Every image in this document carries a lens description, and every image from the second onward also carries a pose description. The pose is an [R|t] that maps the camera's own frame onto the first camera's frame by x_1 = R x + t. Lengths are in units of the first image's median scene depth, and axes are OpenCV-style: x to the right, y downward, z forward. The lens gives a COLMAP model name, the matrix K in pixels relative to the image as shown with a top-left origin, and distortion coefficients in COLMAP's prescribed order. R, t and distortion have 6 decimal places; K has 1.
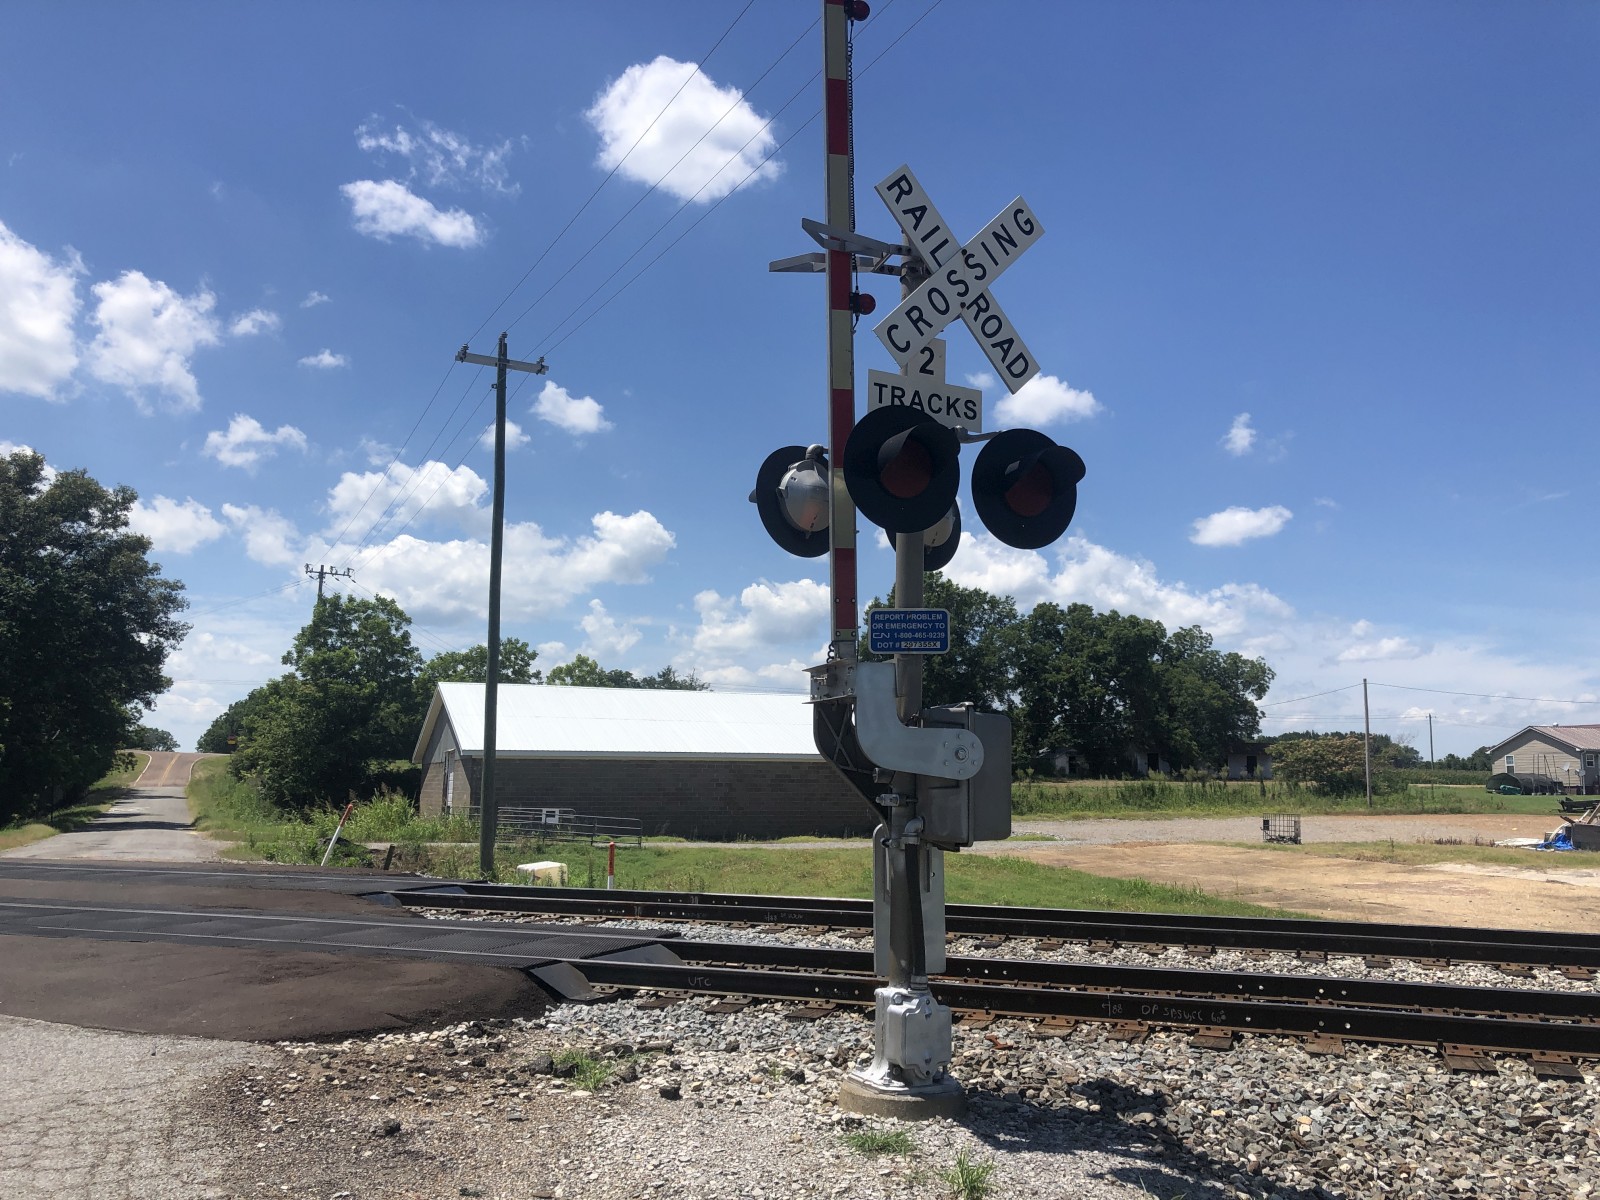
lens RADIAL K [[1301.8, 0, 797.6], [0, 1301.8, 588.3], [0, 0, 1]] dist [0.014424, -0.024360]
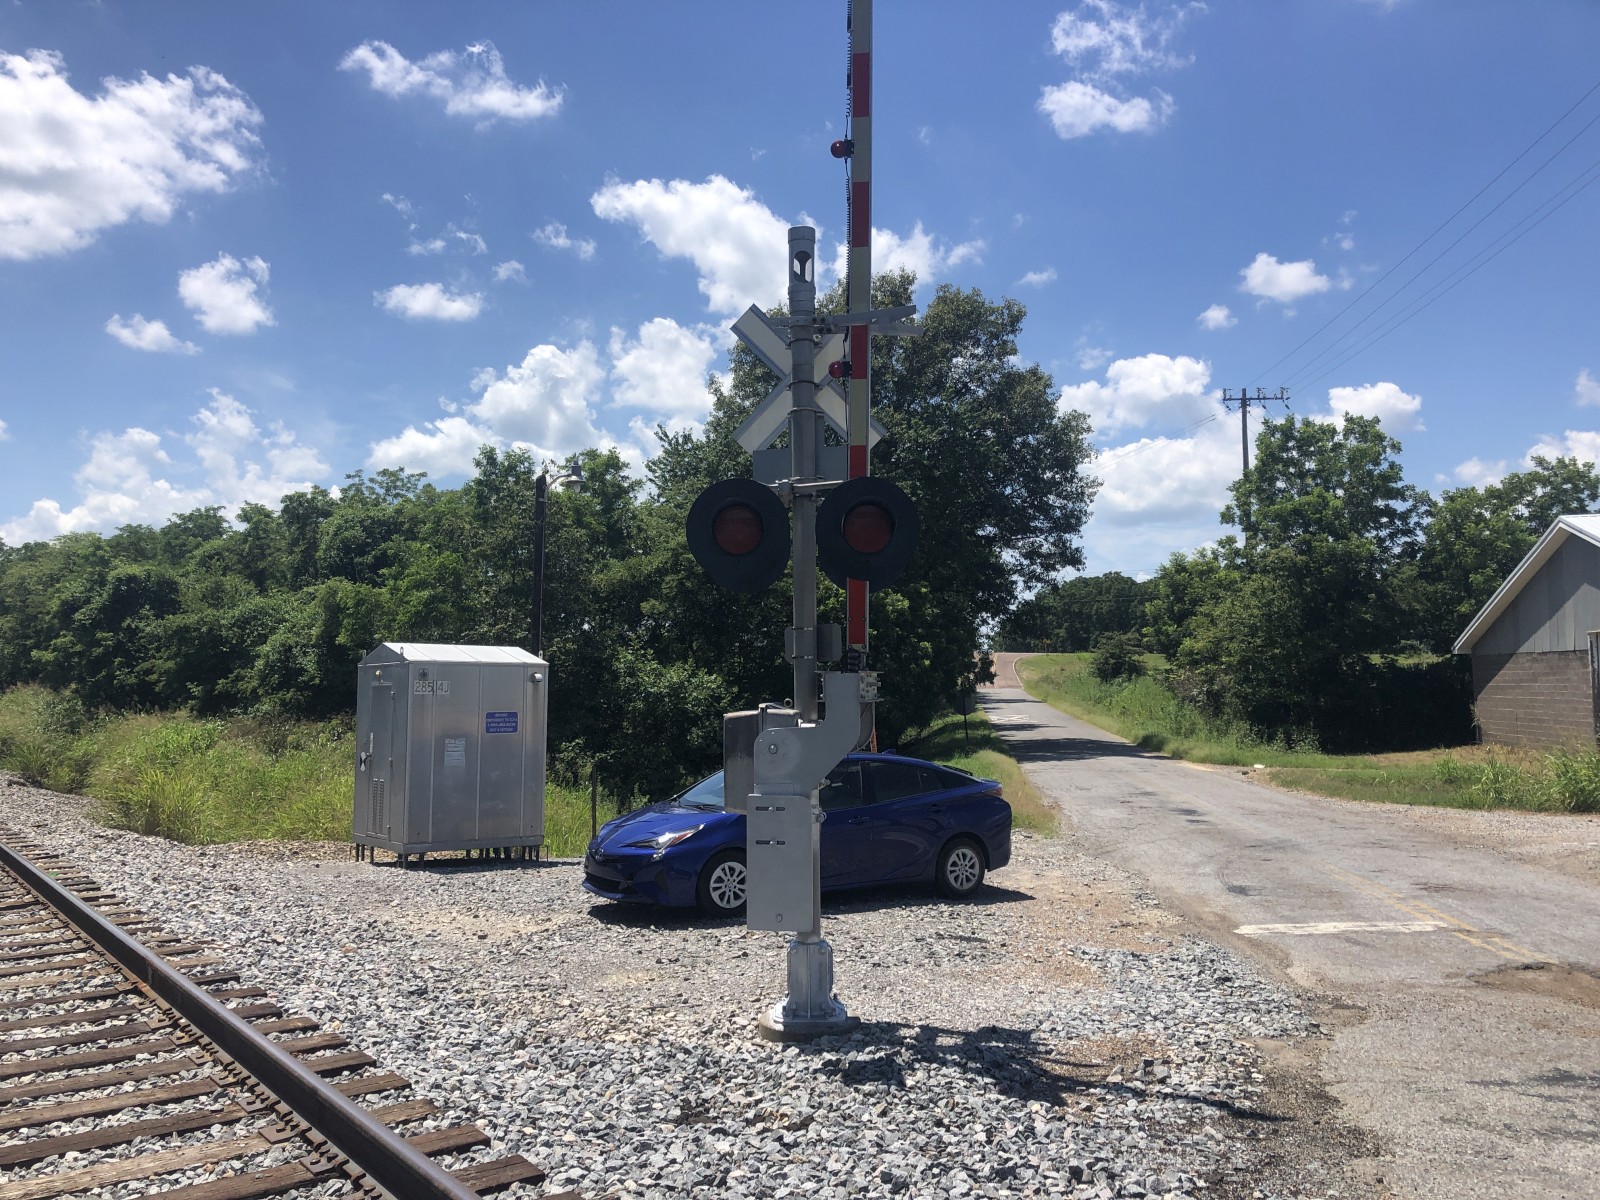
lens RADIAL K [[1301.8, 0, 804.0], [0, 1301.8, 606.0], [0, 0, 1]] dist [0.014424, -0.024360]
pose [[0.856596, -0.046782, -0.513862, -0.221753], [0.095298, 0.993093, 0.068450, 0.031172], [0.507111, -0.107604, 0.855137, 0.250586]]
